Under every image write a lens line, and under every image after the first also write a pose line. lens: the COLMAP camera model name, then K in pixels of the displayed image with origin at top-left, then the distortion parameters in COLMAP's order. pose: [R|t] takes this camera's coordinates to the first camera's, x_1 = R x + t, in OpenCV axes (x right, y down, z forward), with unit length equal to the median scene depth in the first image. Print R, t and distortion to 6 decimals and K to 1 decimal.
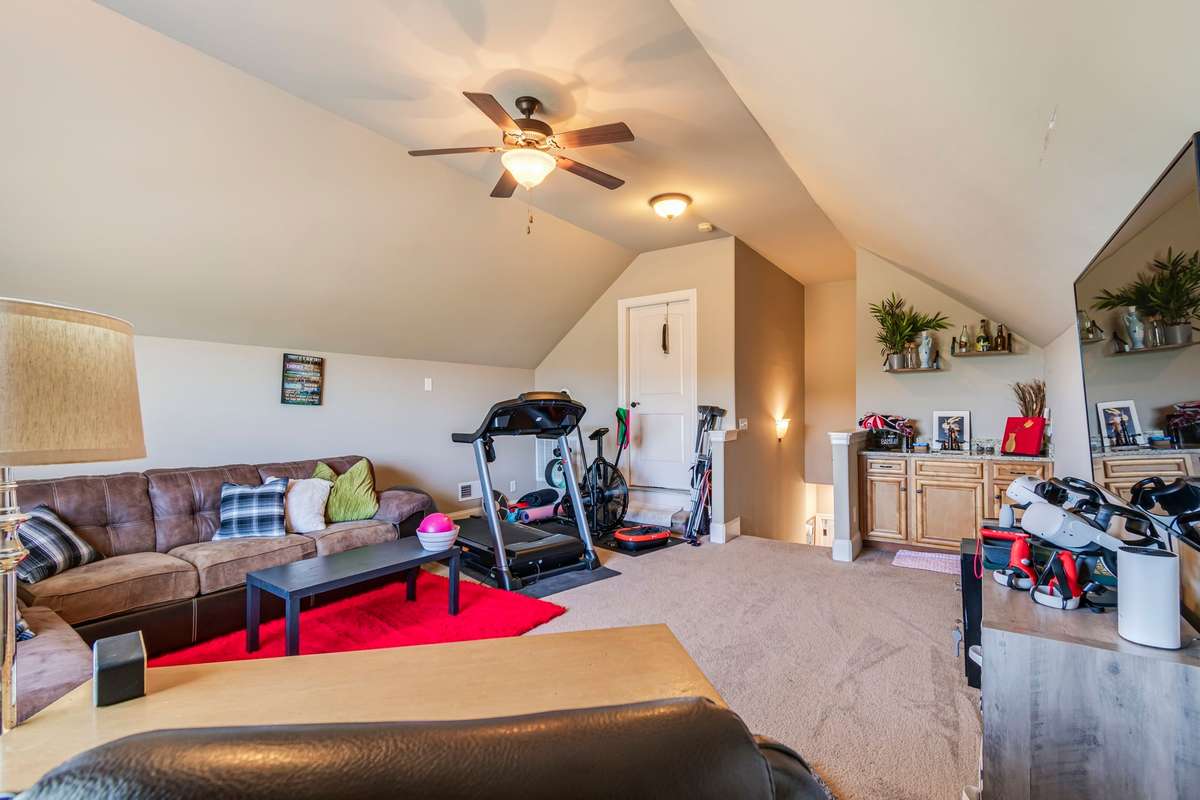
lens RADIAL K [[545.0, 0, 599.4], [0, 545.0, 404.4], [0, 0, 1]] dist [0.000111, -0.000573]
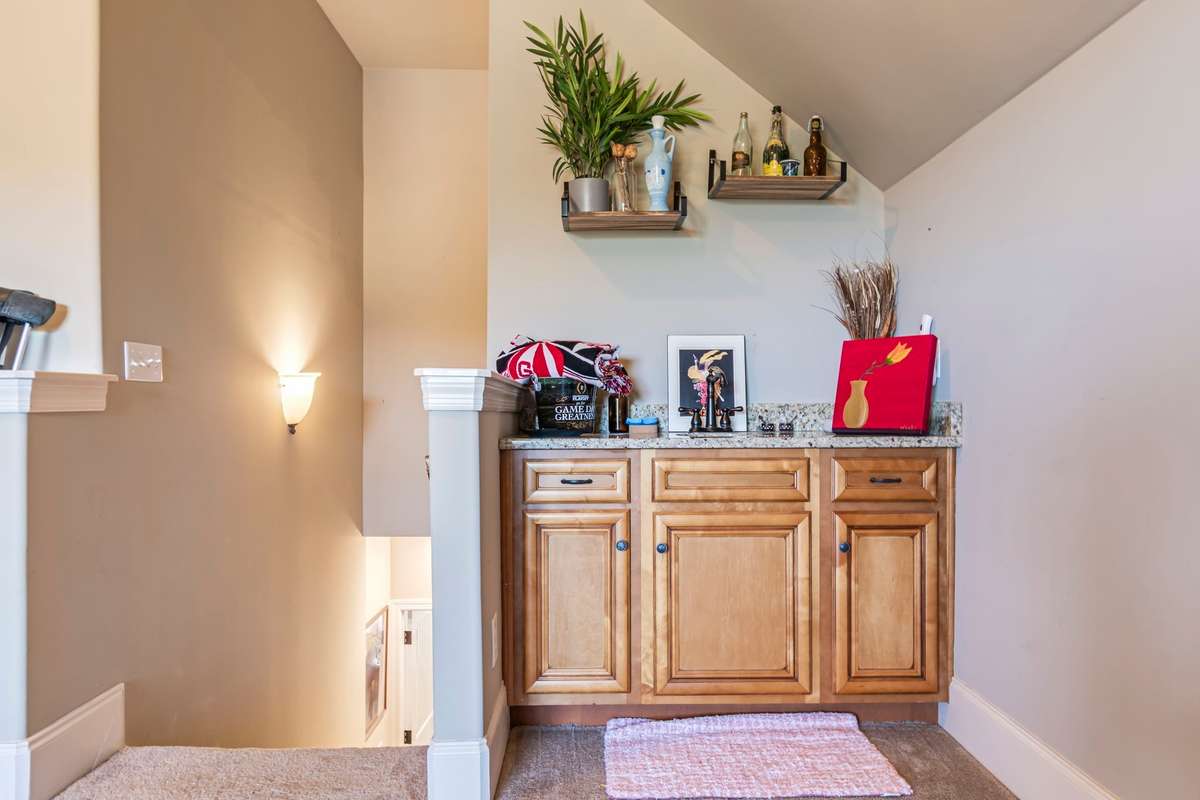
lens RADIAL K [[908.4, 0, 599.9], [0, 908.4, 402.5], [0, 0, 1]] dist [0.005781, -0.000808]
pose [[0.829342, 0.001699, 0.558739, 0.215709], [-0.003593, 0.999991, 0.002291, 0.061474], [-0.558730, -0.003908, 0.829340, 0.505531]]
